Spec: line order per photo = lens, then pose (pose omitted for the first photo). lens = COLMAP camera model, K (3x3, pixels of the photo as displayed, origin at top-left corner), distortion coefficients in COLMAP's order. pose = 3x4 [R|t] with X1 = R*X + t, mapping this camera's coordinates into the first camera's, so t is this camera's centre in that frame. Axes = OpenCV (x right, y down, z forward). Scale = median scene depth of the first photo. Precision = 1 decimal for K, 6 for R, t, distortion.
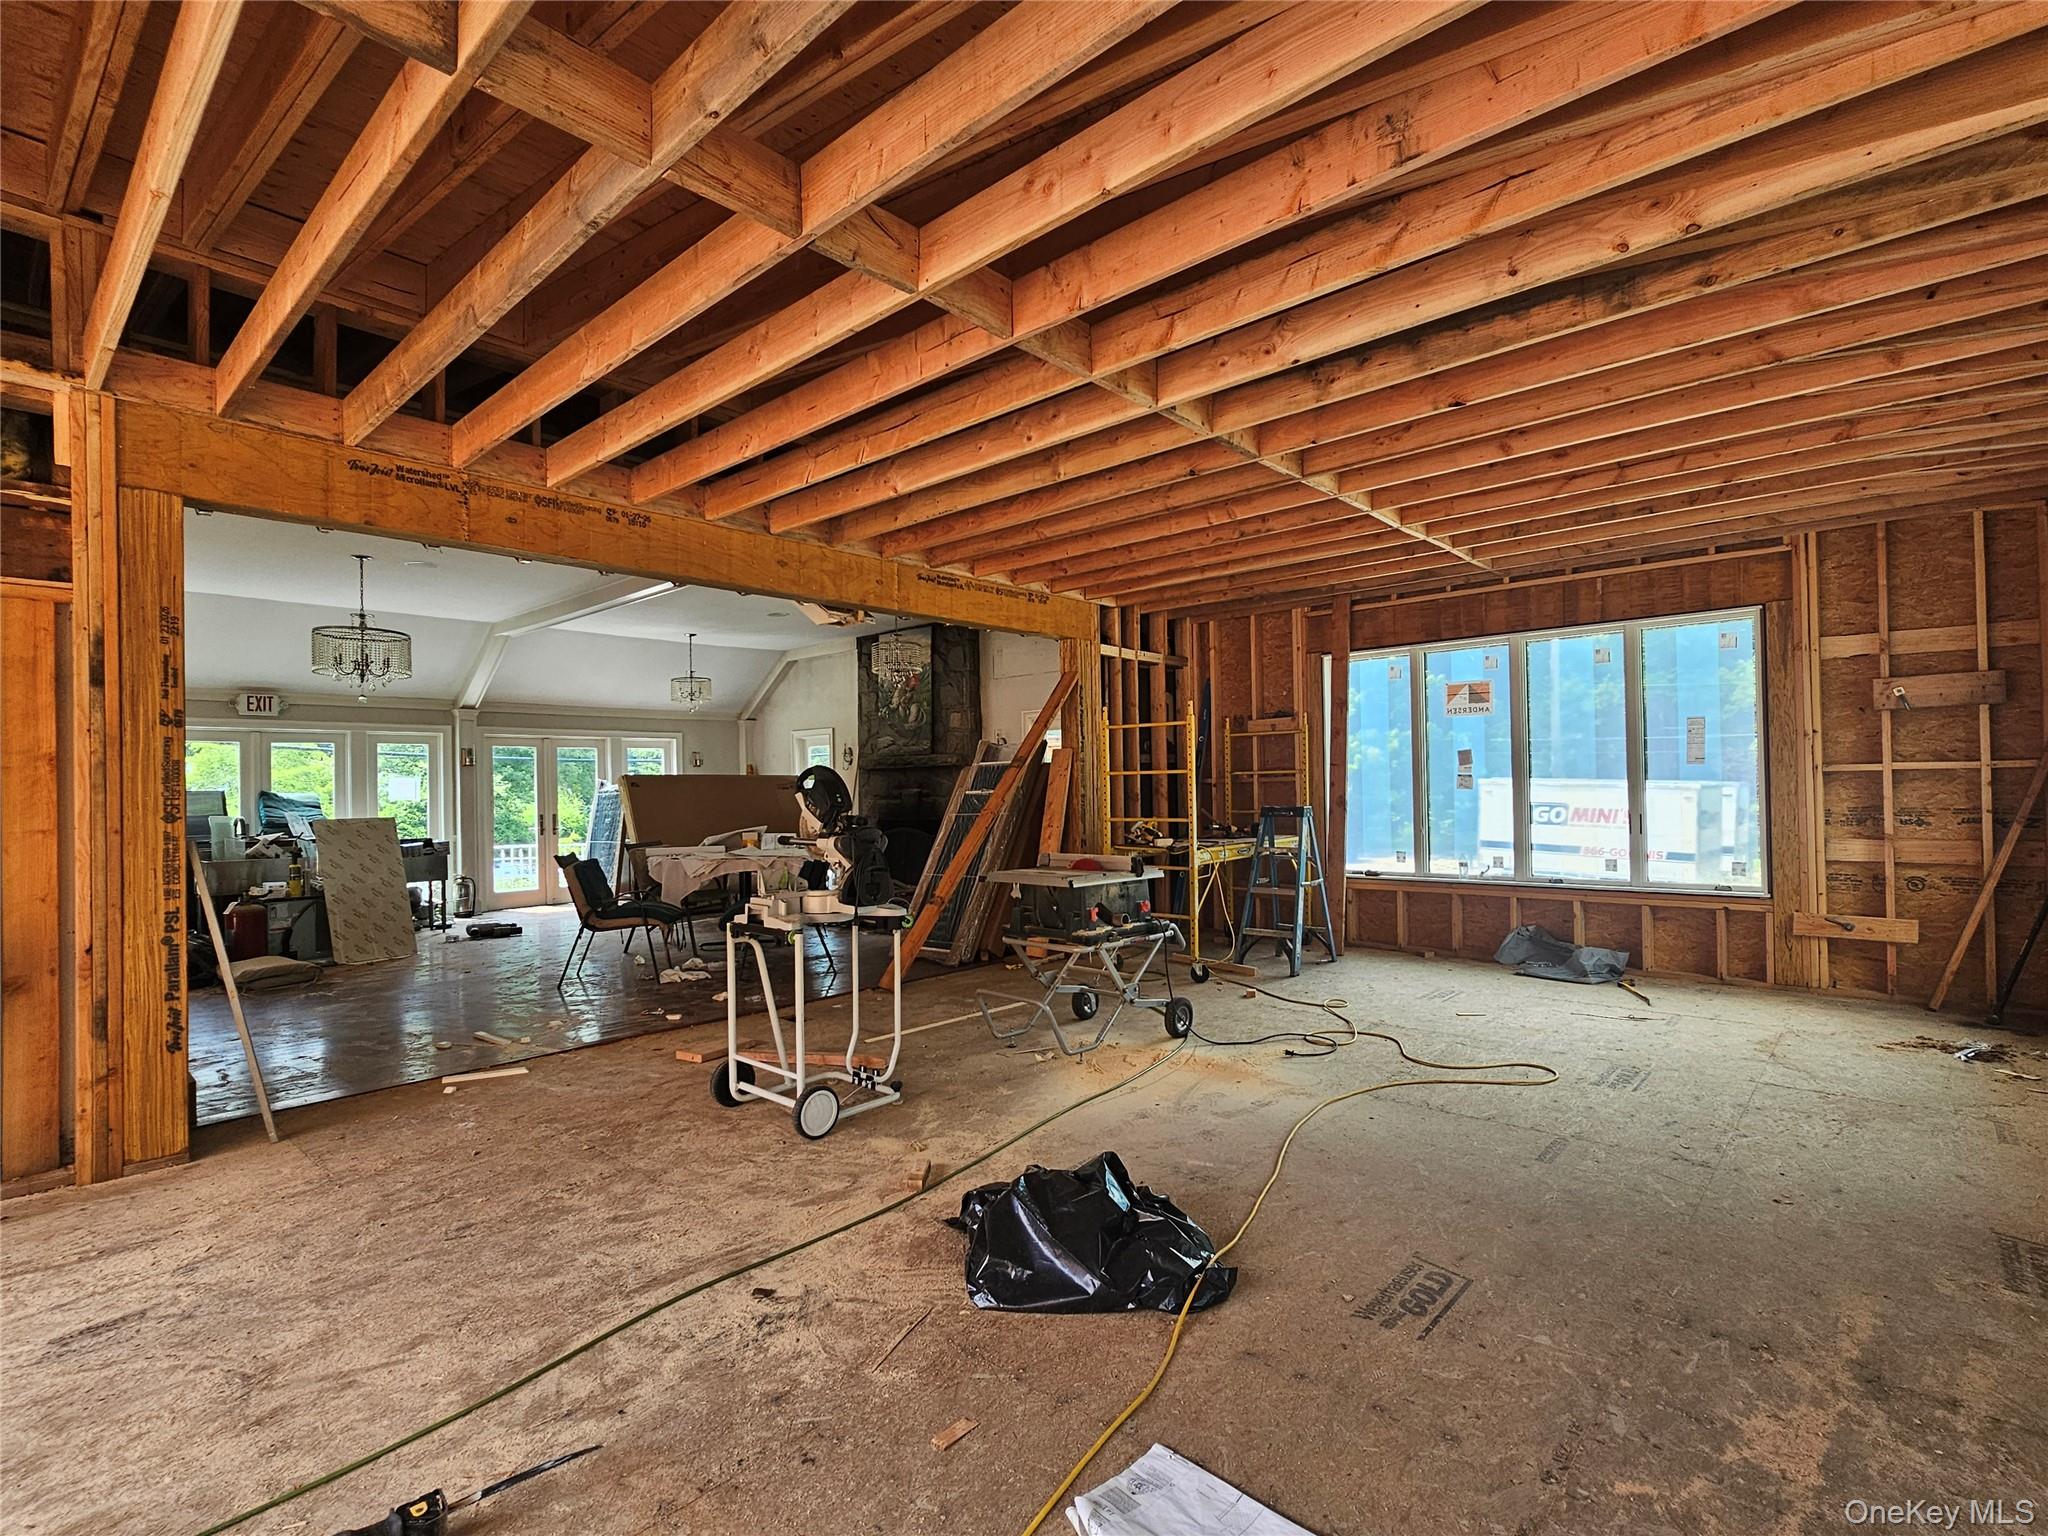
lens RADIAL K [[982.8, 0, 1017.7], [0, 982.8, 773.1], [0, 0, 1]] dist [-0.001490, 0.001457]
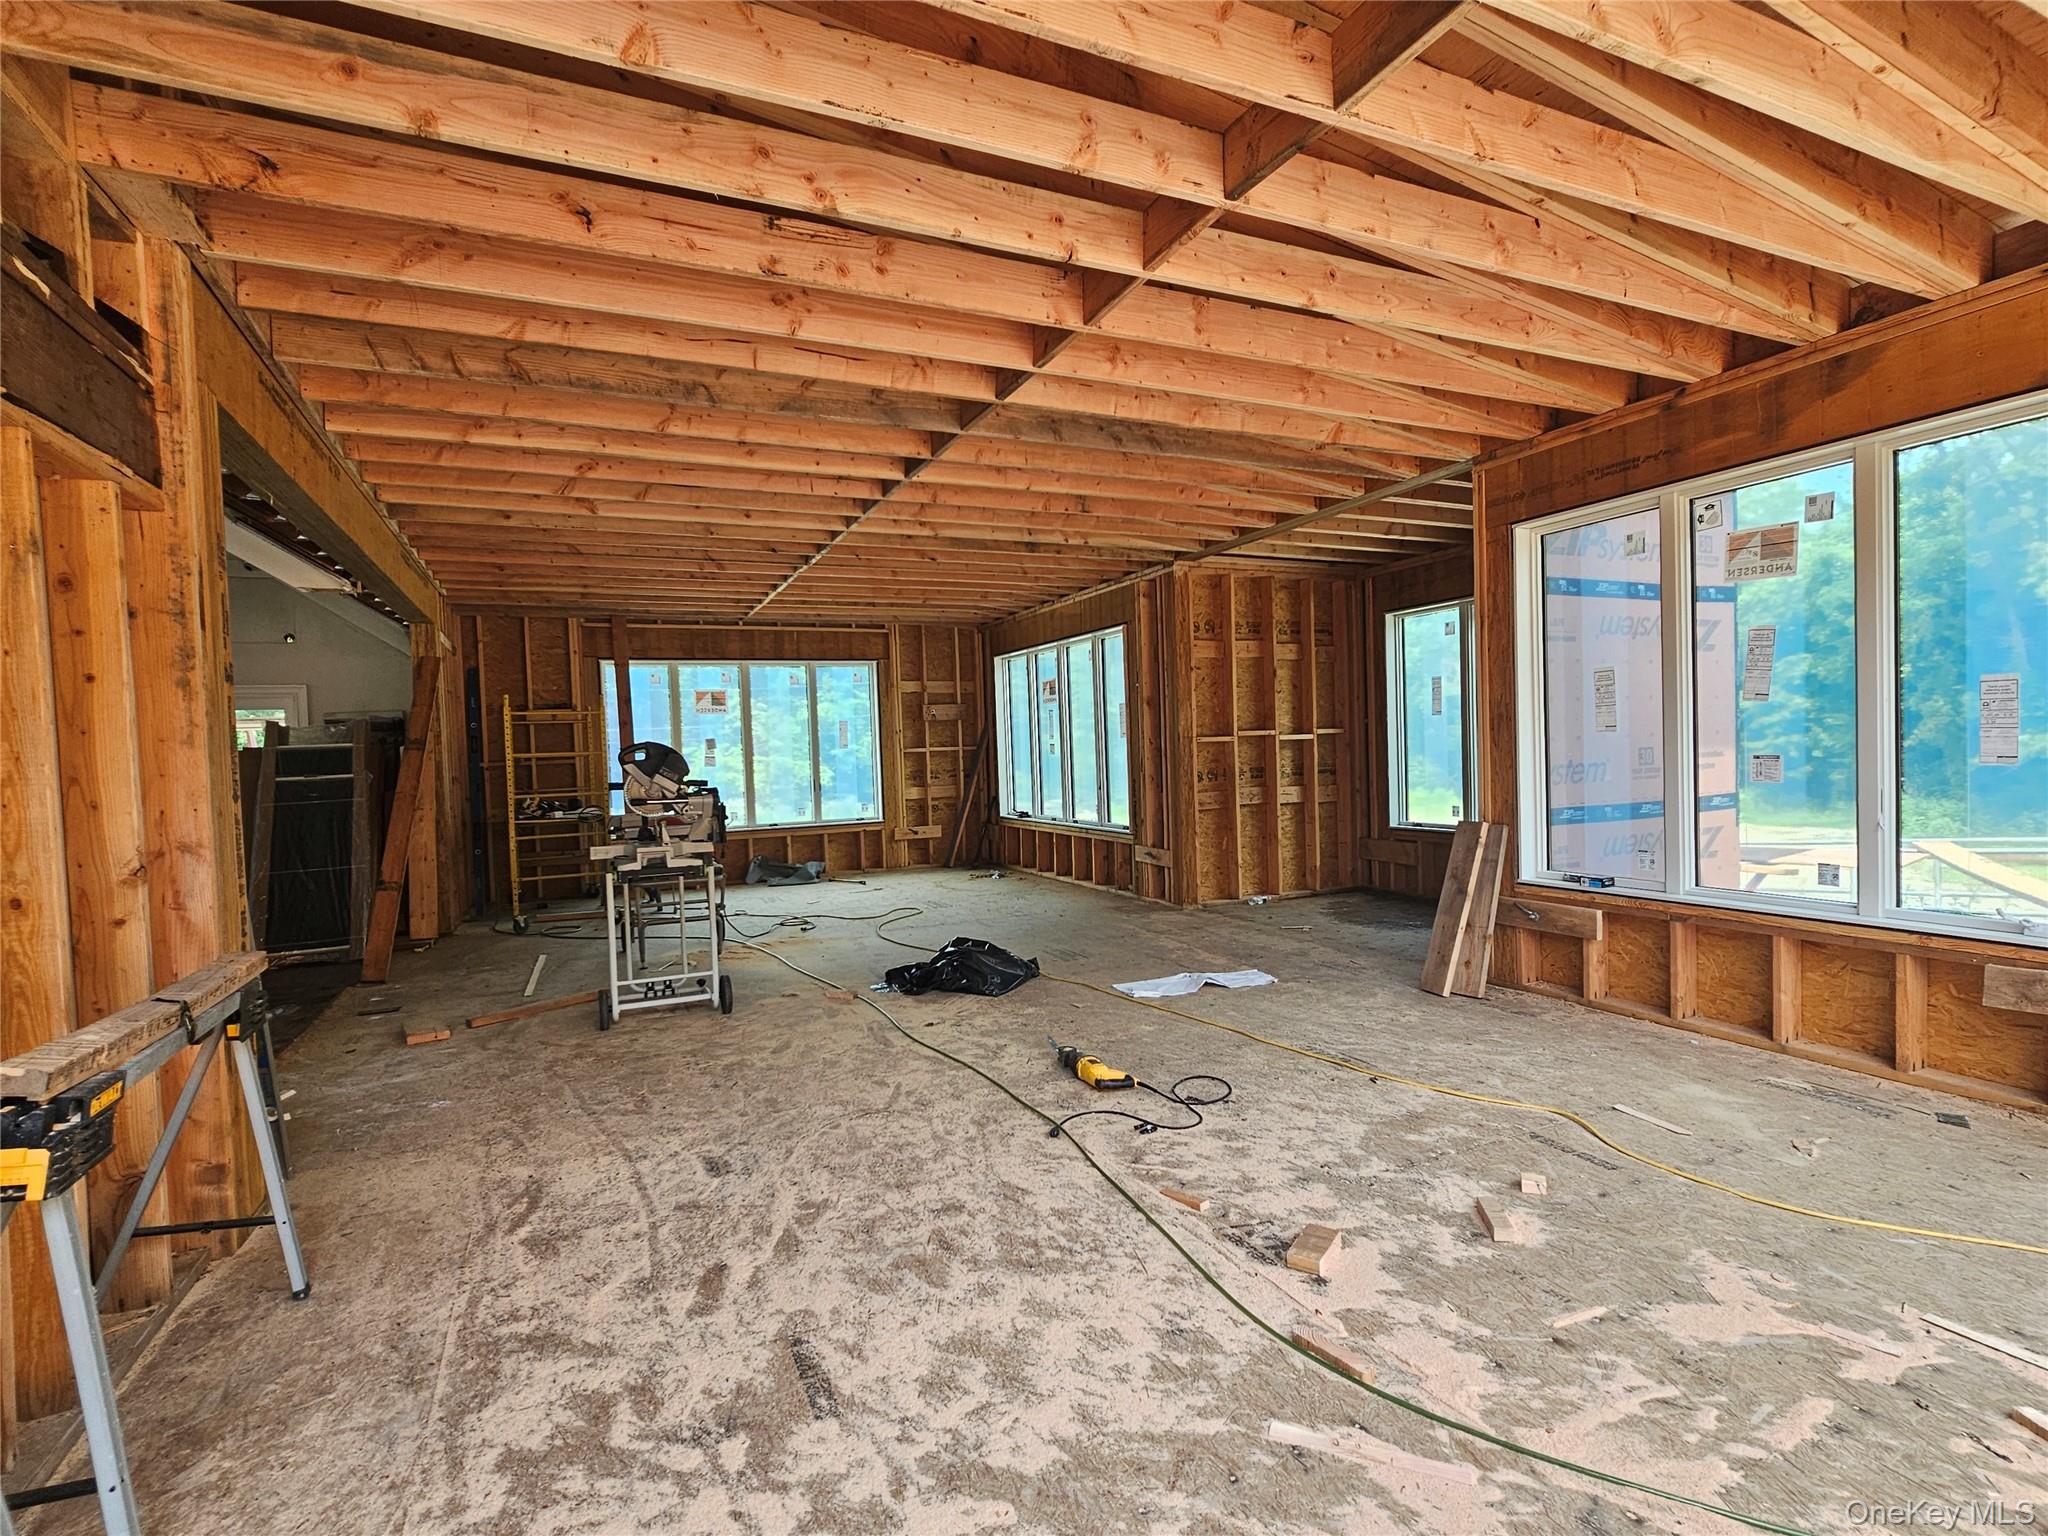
lens RADIAL K [[980.2, 0, 1024.0], [0, 980.2, 768.0], [0, 0, 1]] dist [0.002463, 0.000688]
pose [[0.389079, -0.014886, 0.921084, -0.988212], [0.014008, 0.999849, 0.010241, 0.015317], [-0.921098, 0.008918, 0.389229, 0.059185]]
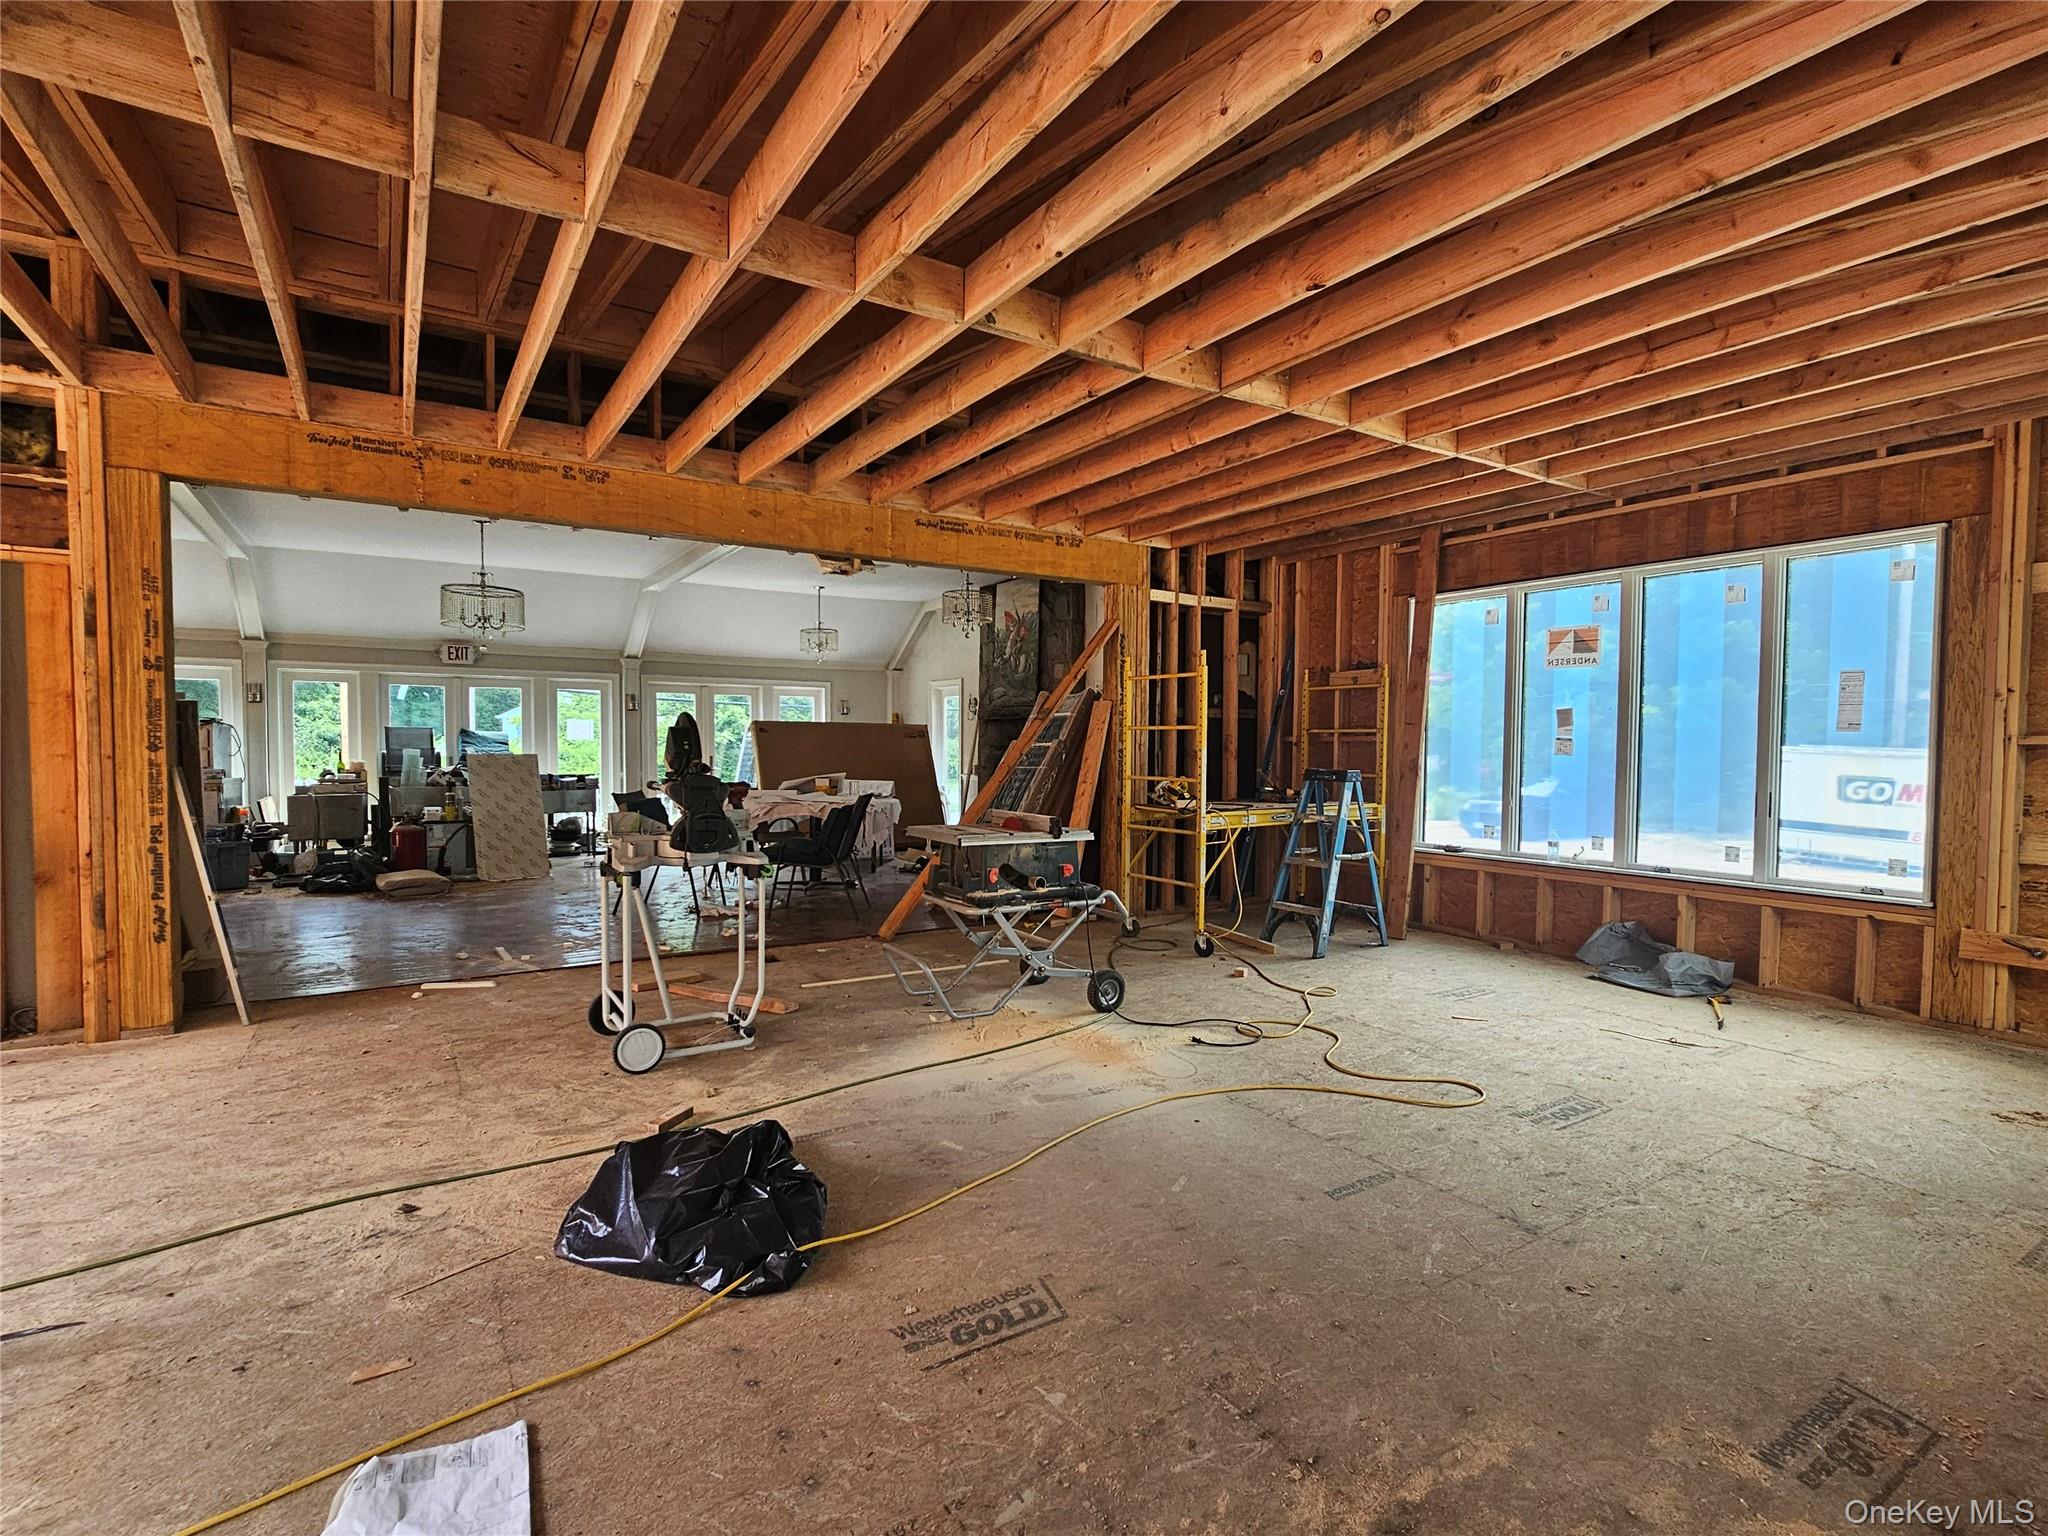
lens RADIAL K [[985.8, 0, 1015.0], [0, 985.8, 774.0], [0, 0, 1]] dist [-0.001828, 0.001154]
pose [[0.964453, 0.032828, -0.262207, 0.332784], [-0.019863, 0.998453, 0.051942, -0.003600], [0.263506, -0.044887, 0.963613, 0.089674]]
